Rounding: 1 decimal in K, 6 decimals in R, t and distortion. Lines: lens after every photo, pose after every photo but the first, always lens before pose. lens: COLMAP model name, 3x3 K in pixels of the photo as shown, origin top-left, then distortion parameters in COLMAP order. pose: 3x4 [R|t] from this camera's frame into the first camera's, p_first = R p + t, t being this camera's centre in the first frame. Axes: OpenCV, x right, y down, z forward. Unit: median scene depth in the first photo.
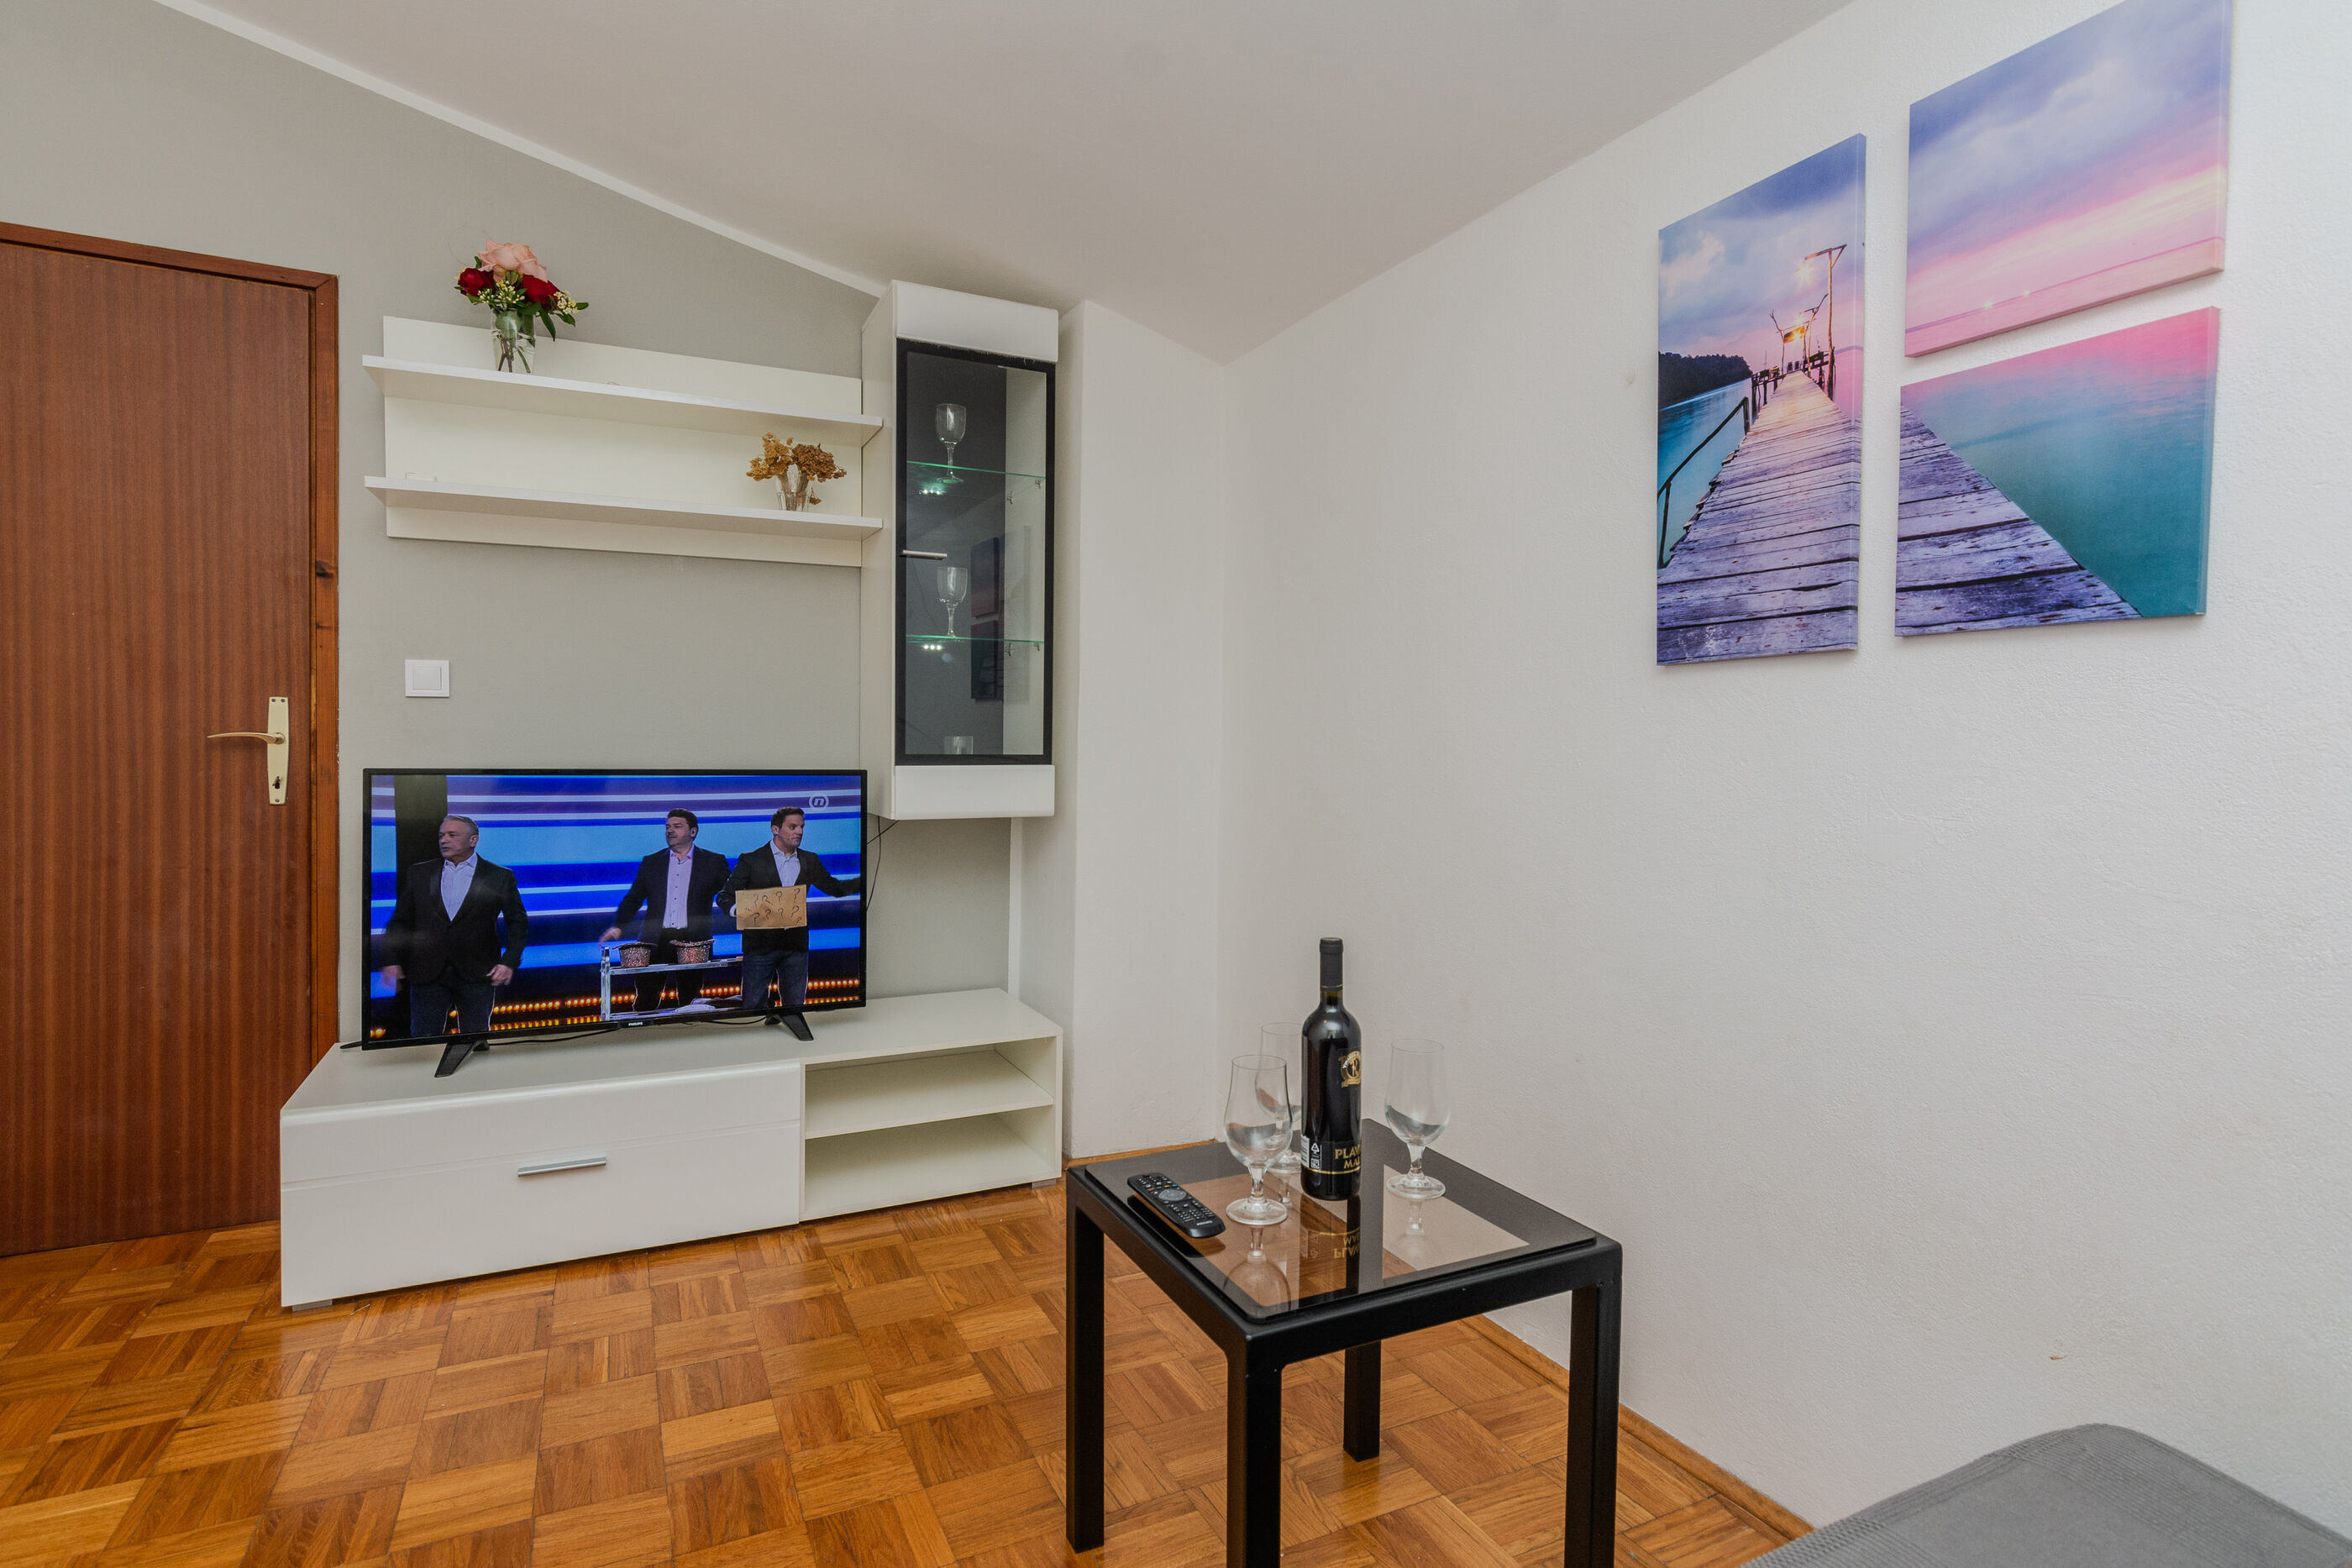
lens RADIAL K [[1175.6, 0, 1178.4], [0, 1175.6, 766.1], [0, 0, 1]] dist [-0.002701, 0.002371]
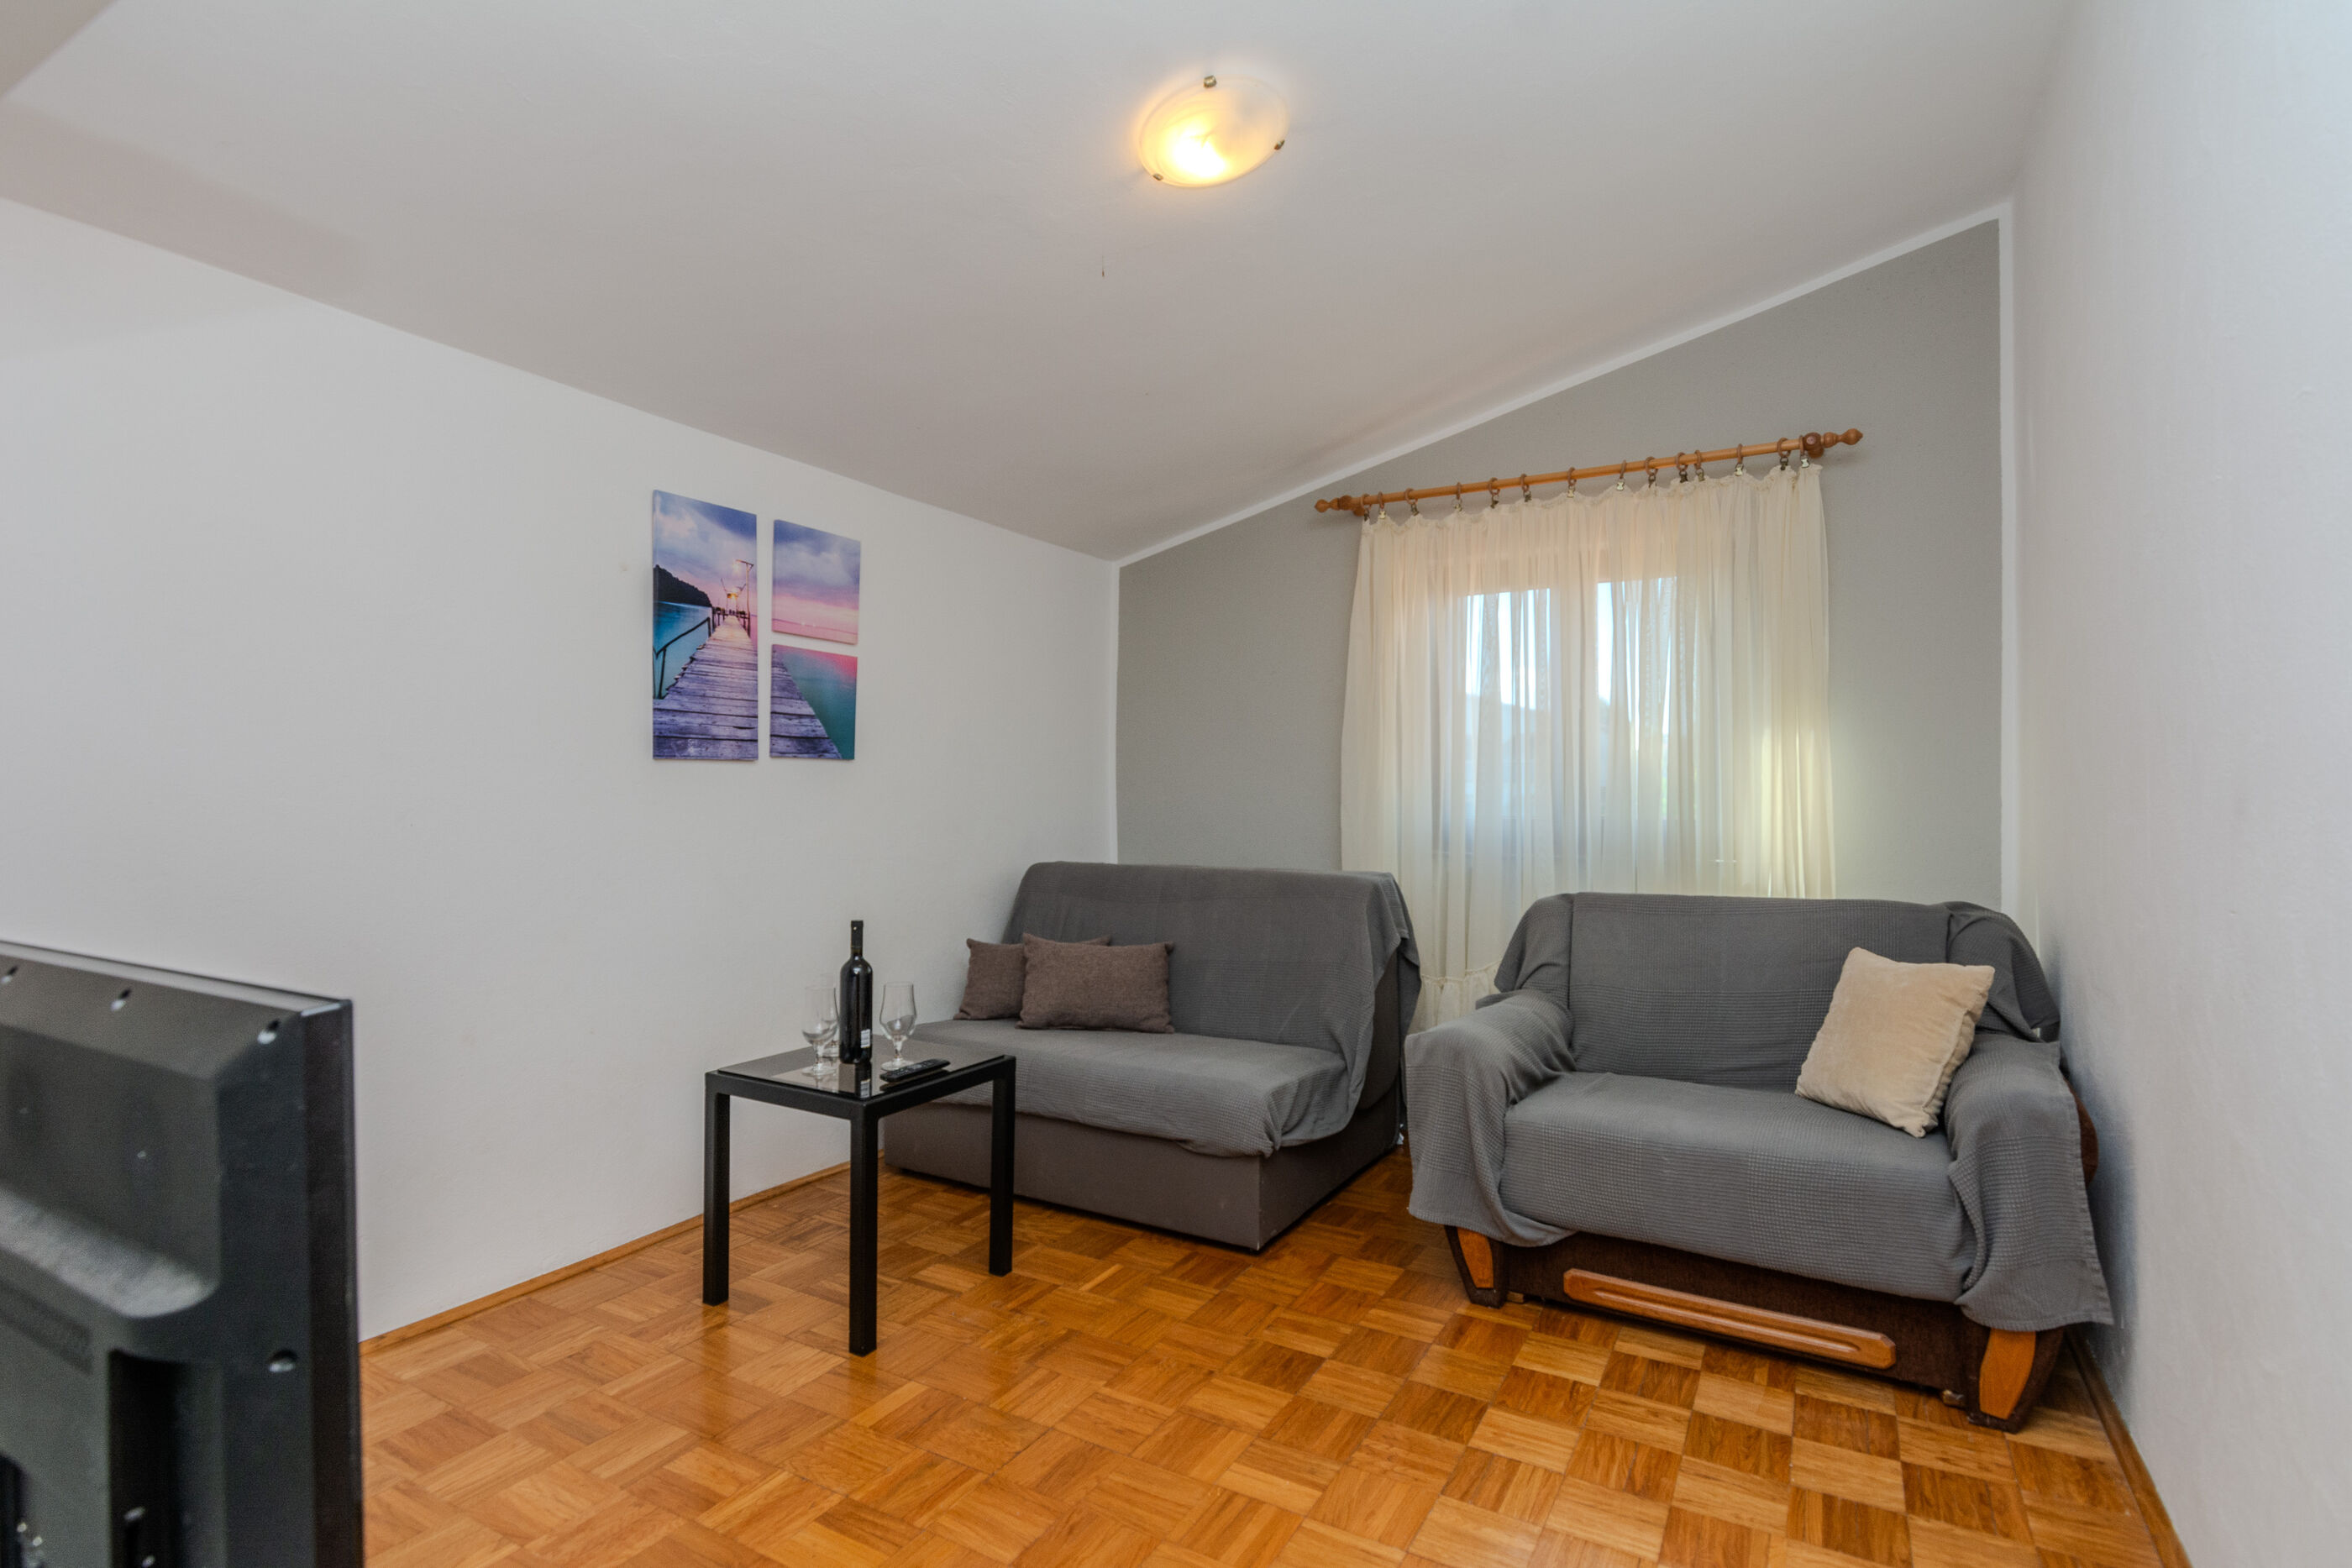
lens RADIAL K [[1175.6, 0, 1158.0], [0, 1175.6, 791.2], [0, 0, 1]] dist [-0.002701, 0.002371]
pose [[-0.558330, -0.013273, 0.829513, -1.506867], [0.003937, 0.999818, 0.018648, -0.077833], [-0.829610, 0.013677, -0.558176, 1.520668]]
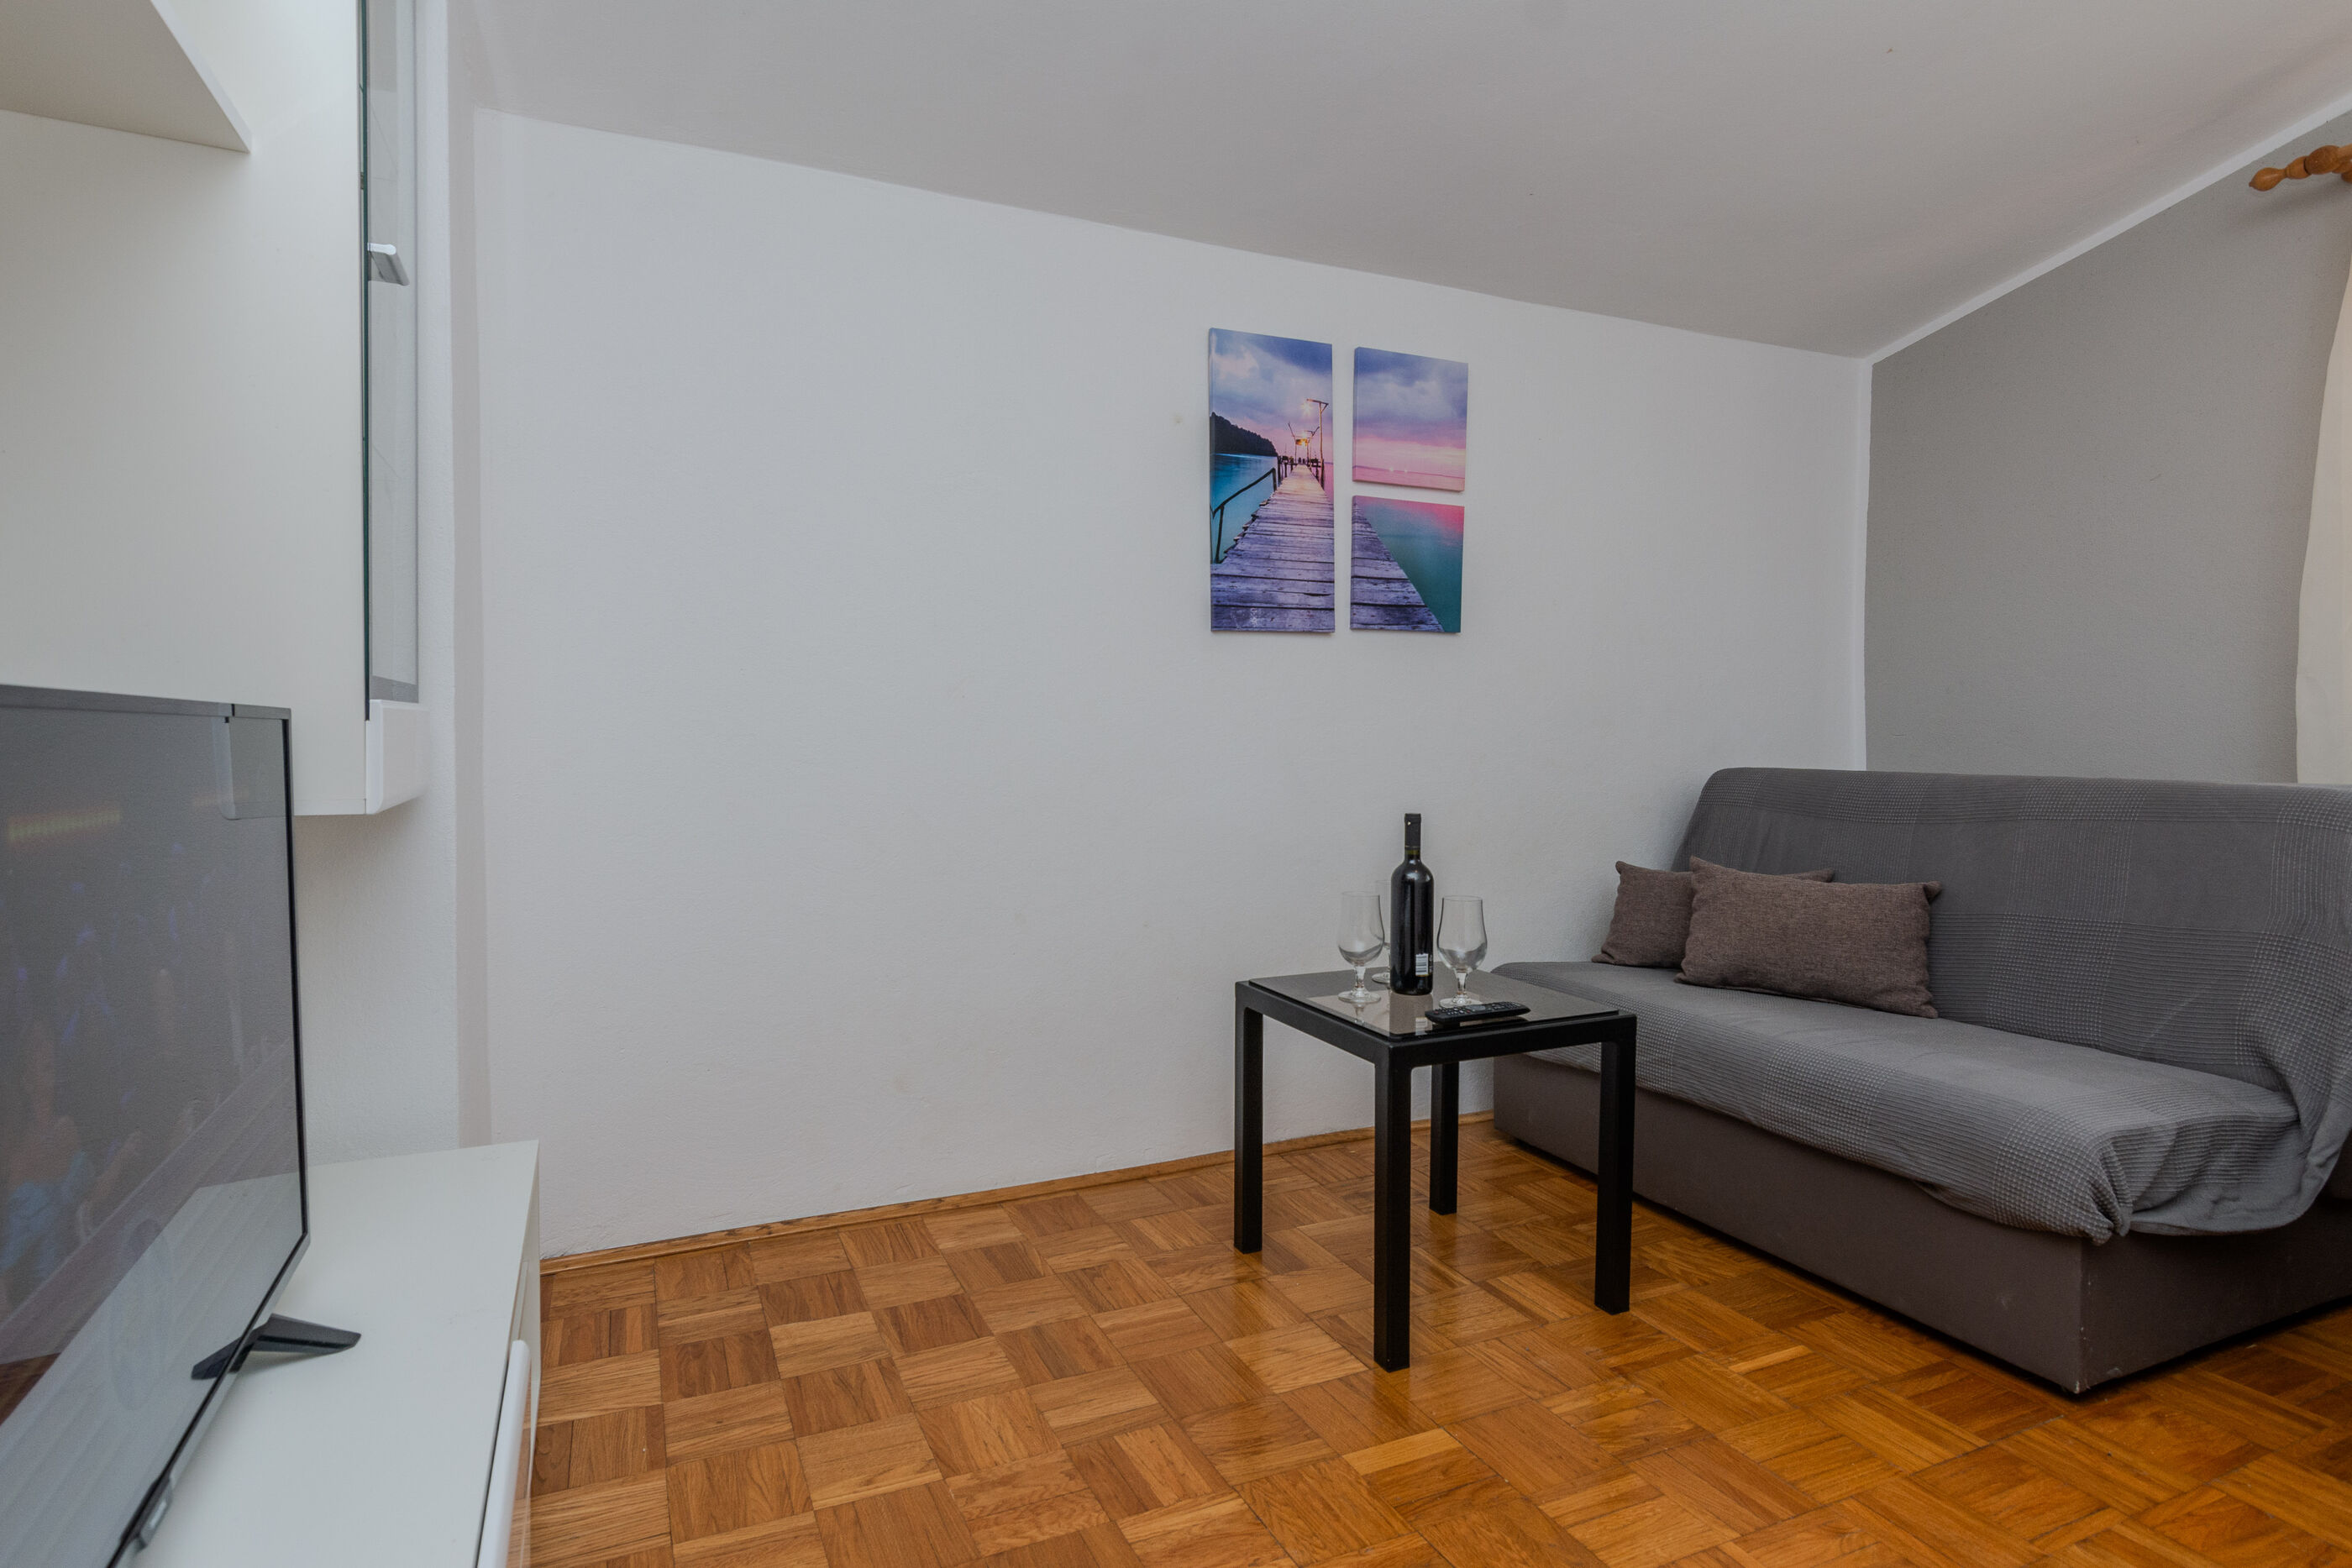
lens RADIAL K [[1175.6, 0, 1105.5], [0, 1175.6, 763.3], [0, 0, 1]] dist [-0.002701, 0.002371]
pose [[0.060311, -0.038038, 0.997455, -1.204621], [0.022467, 0.999072, 0.036741, 0.025417], [-0.997927, 0.020193, 0.061110, 1.198252]]
